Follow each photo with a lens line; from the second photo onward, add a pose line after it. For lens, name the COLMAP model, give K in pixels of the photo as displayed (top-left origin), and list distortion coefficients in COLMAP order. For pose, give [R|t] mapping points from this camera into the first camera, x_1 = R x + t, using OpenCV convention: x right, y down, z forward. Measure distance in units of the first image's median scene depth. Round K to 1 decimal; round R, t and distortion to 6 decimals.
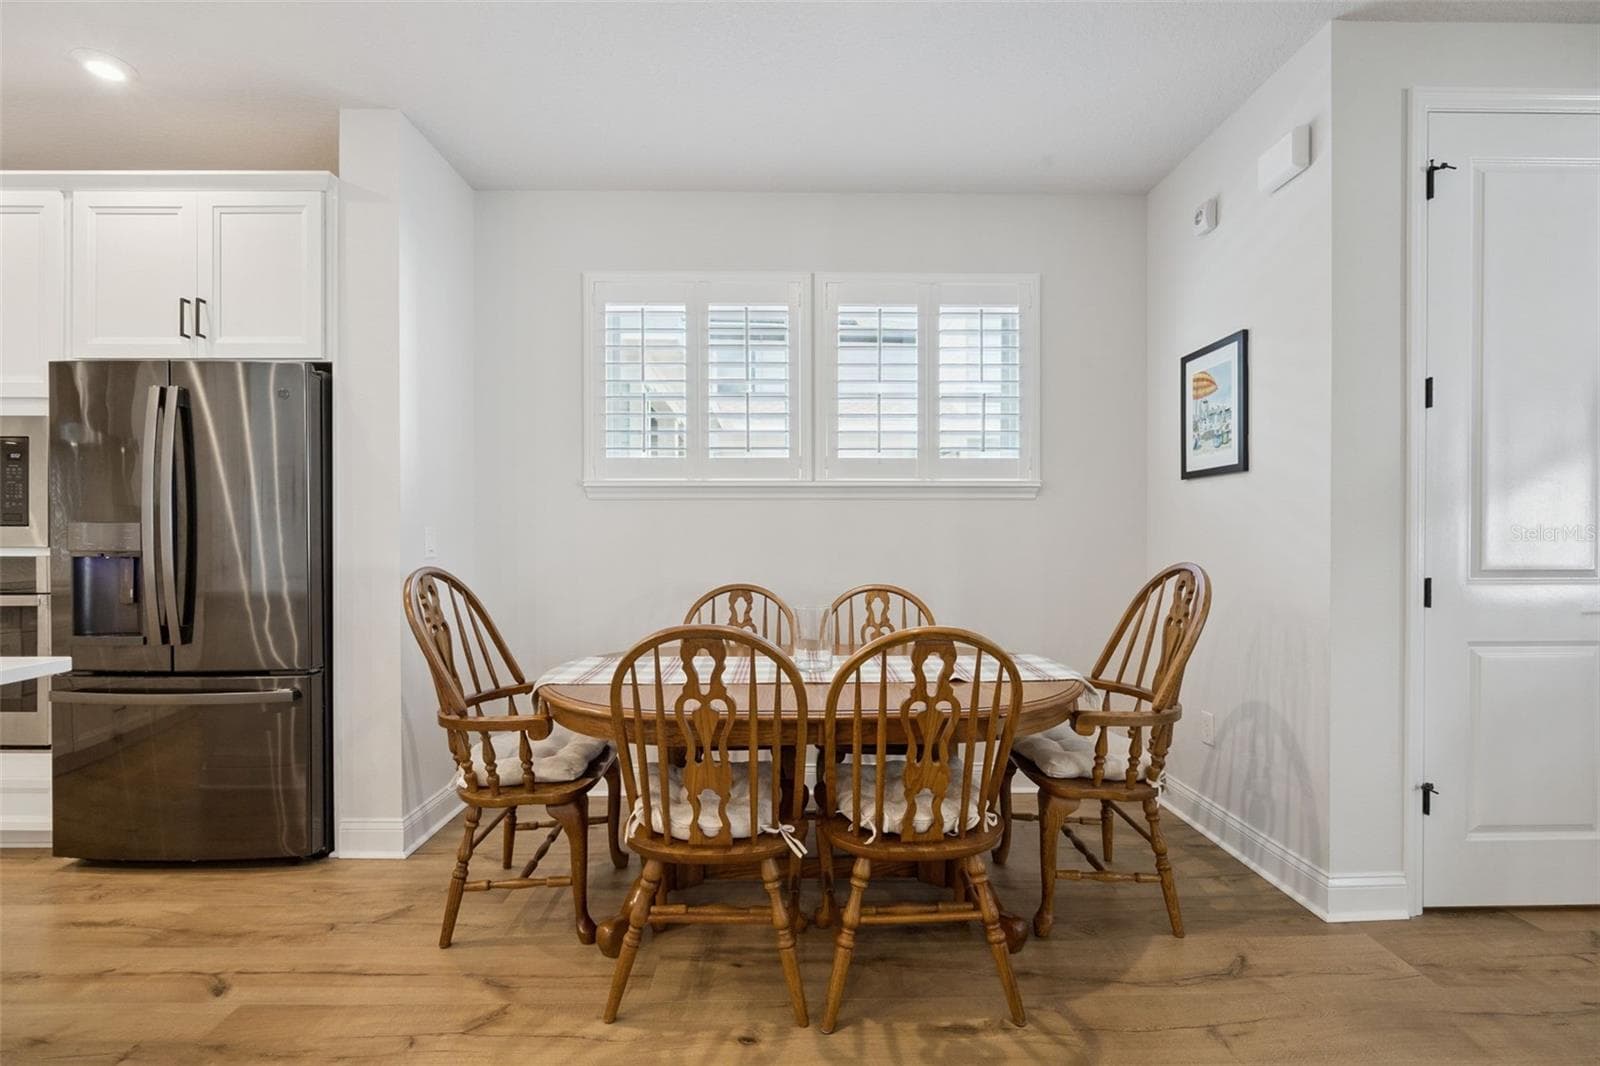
lens RADIAL K [[709.1, 0, 794.6], [0, 709.1, 541.6], [0, 0, 1]] dist [-0.000351, -0.000238]
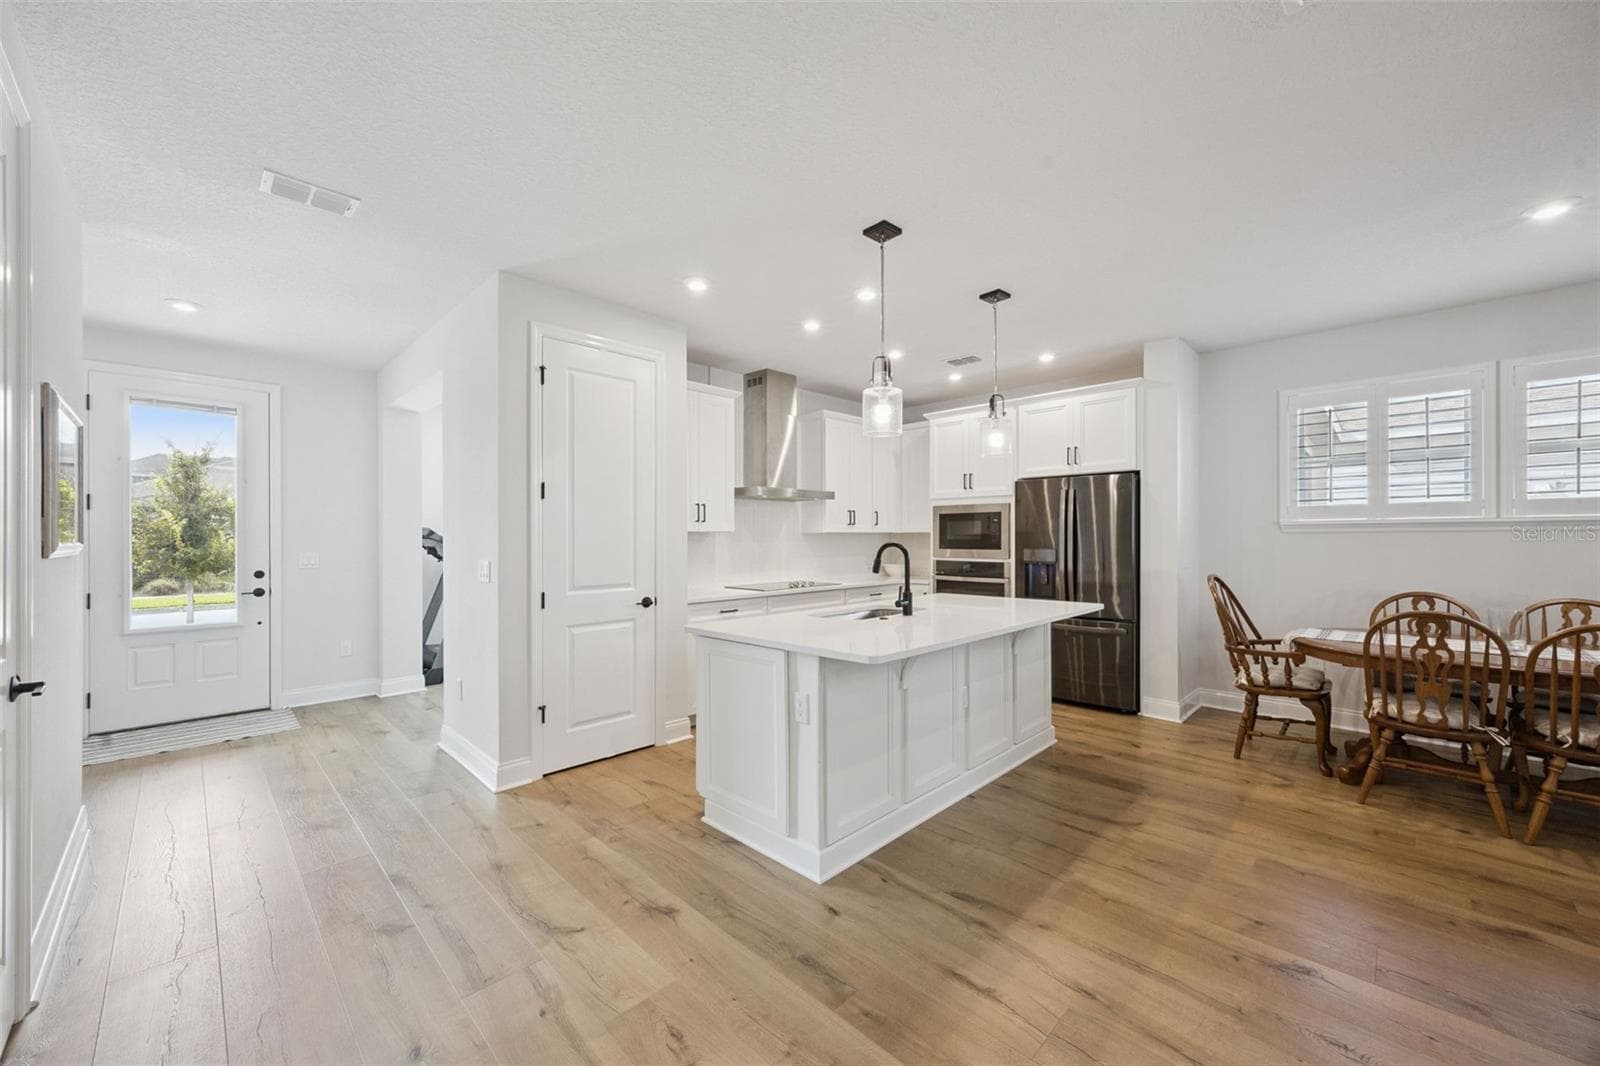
lens RADIAL K [[610.6, 0, 796.8], [0, 610.6, 537.7], [0, 0, 1]] dist [0.000977, 0.000290]
pose [[0.699127, -0.001906, -0.714995, -0.099968], [-0.002047, 0.999987, -0.004667, -0.054364], [0.714994, 0.004727, 0.699114, -1.012972]]
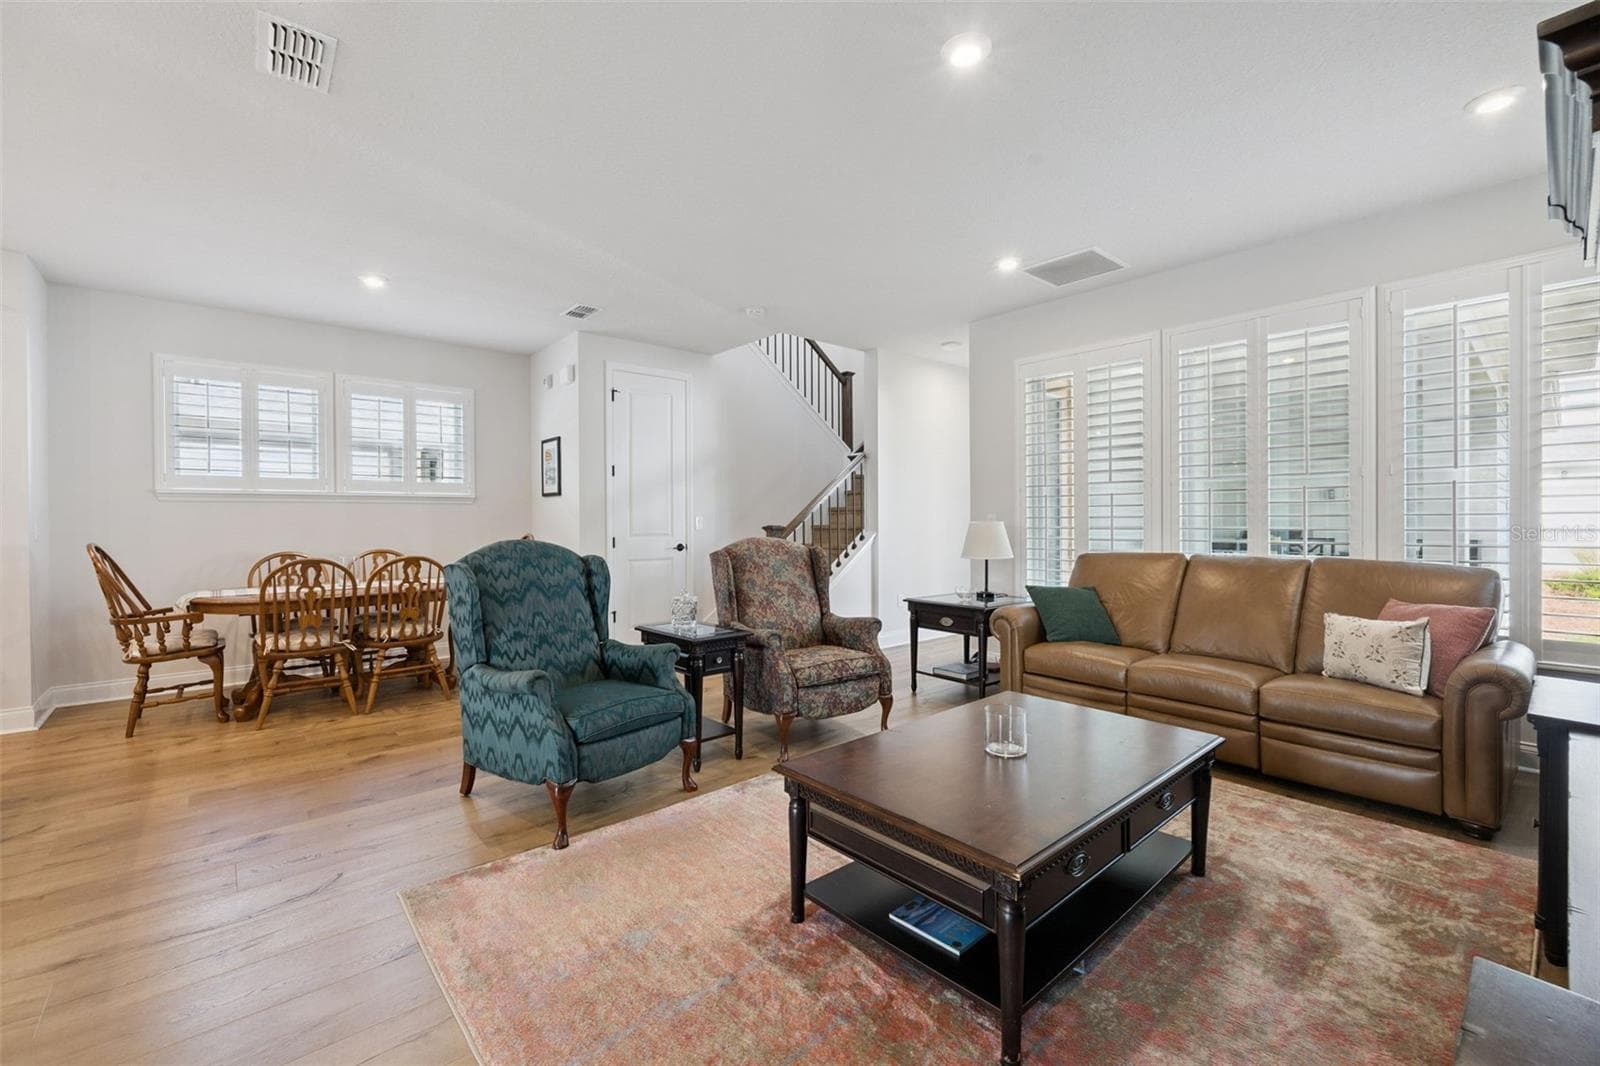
lens RADIAL K [[674.5, 0, 806.6], [0, 674.5, 524.8], [0, 0, 1]] dist [-0.008808, -0.000138]
pose [[0.756460, -0.009401, 0.653973, -0.244306], [0.009804, 0.999947, 0.003034, 0.001426], [-0.653967, 0.004116, 0.756512, -1.381606]]
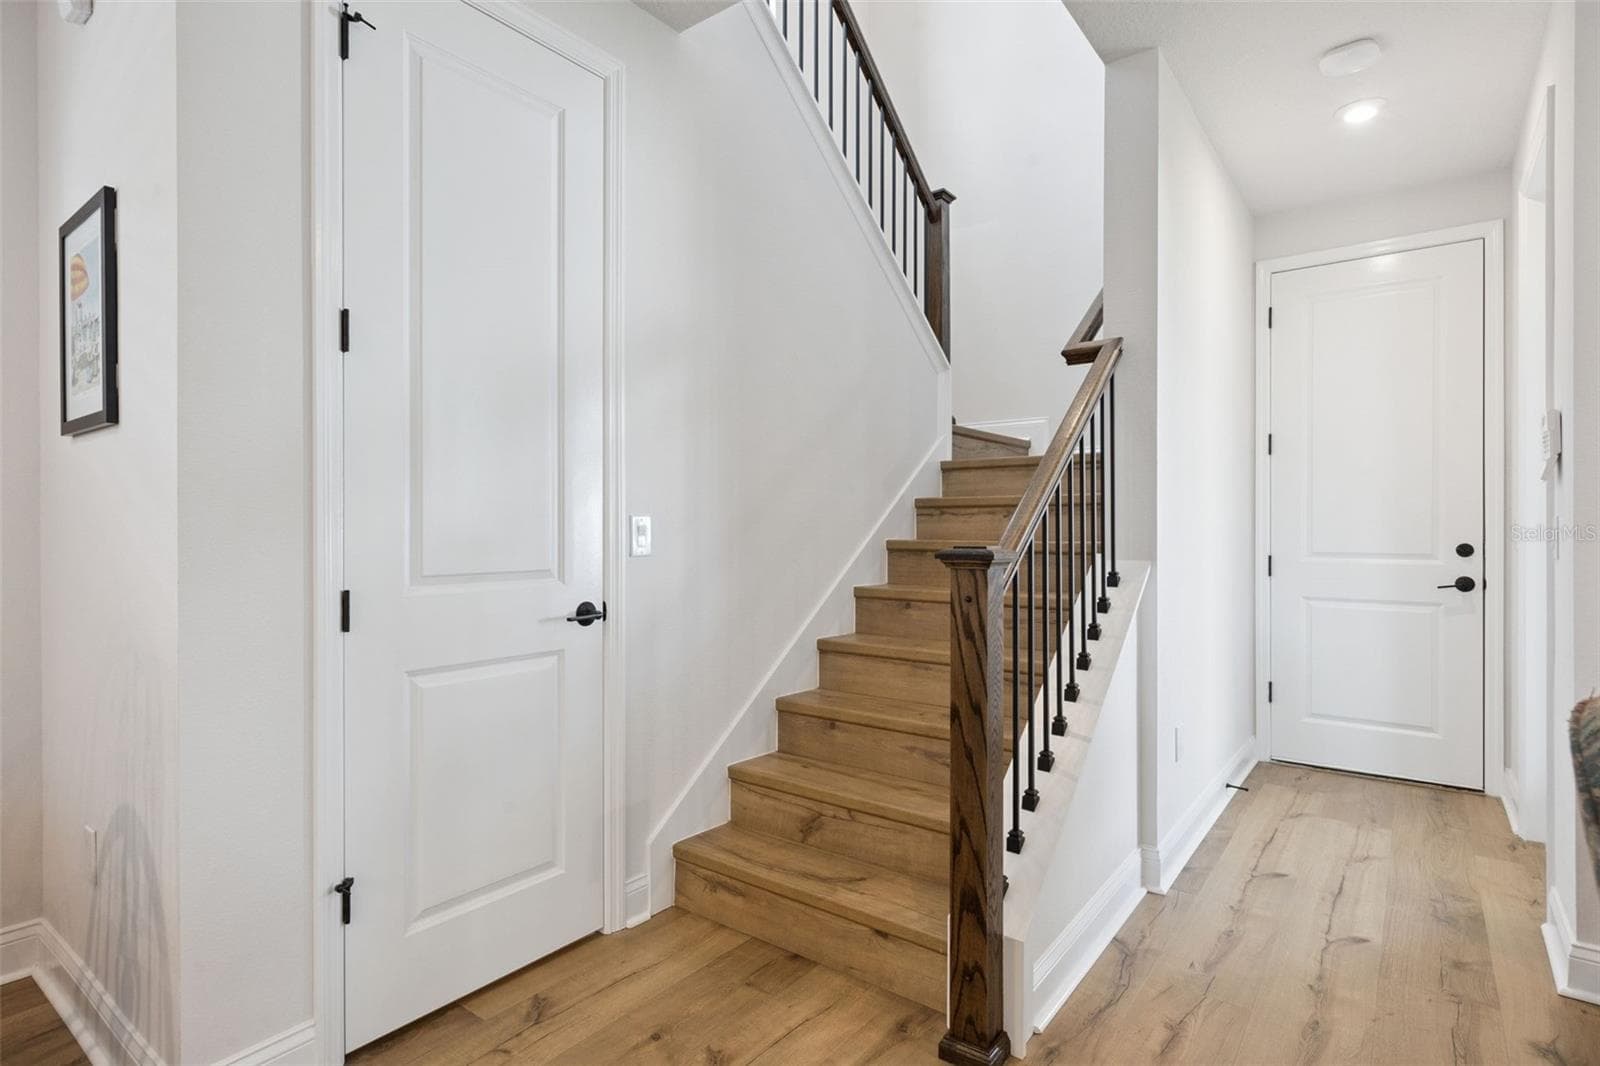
lens RADIAL K [[820.2, 0, 800.0], [0, 820.2, 533.0], [0, 0, 1]] dist [0.001274, 0.000242]
pose [[0.618136, -0.003978, 0.786061, 0.487329], [0.006185, 0.999981, 0.000198, -0.003518], [-0.786047, 0.004739, 0.618149, 0.121756]]
